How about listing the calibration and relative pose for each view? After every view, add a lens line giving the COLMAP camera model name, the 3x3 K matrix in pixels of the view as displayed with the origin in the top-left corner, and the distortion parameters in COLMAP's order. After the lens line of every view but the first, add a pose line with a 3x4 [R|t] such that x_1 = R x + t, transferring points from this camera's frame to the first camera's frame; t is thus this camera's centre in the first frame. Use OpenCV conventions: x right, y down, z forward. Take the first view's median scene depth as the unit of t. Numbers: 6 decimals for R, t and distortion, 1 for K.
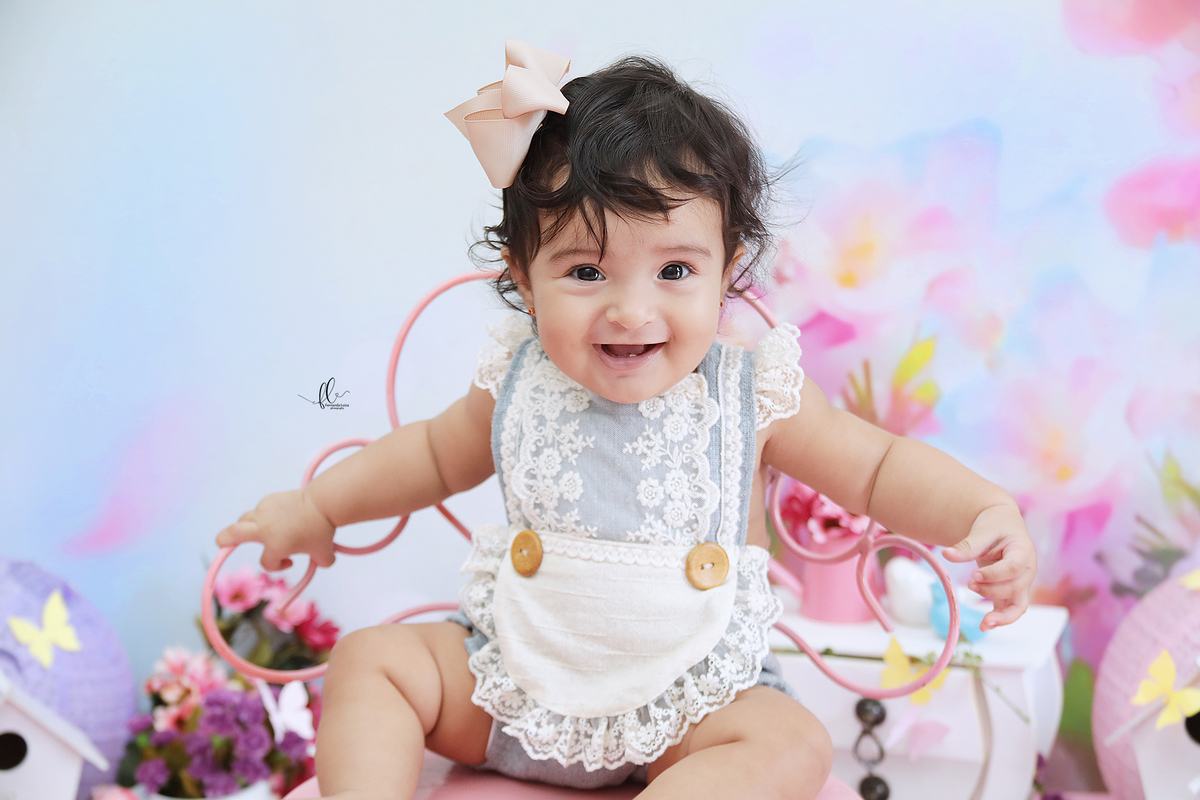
lens RADIAL K [[2273.6, 0, 598.6], [0, 2273.6, 445.5], [0, 0, 1]] dist [0.253764, -0.049358]
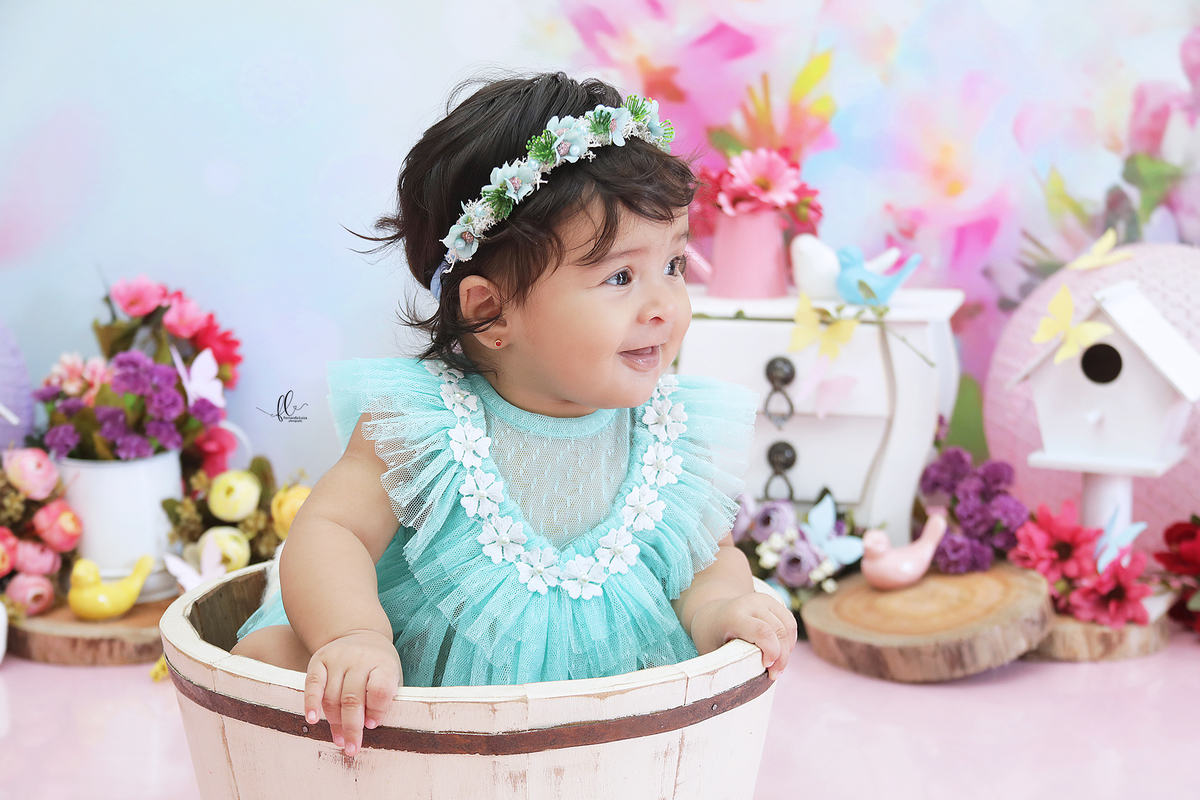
lens RADIAL K [[2368.6, 0, 603.6], [0, 2368.6, 443.7], [0, 0, 1]] dist [0.223616, 0.112194]
pose [[0.996148, 0.001485, 0.087676, -0.050776], [0.001816, 0.999293, -0.037548, 0.180464], [-0.087670, 0.037562, 0.995441, -0.046729]]
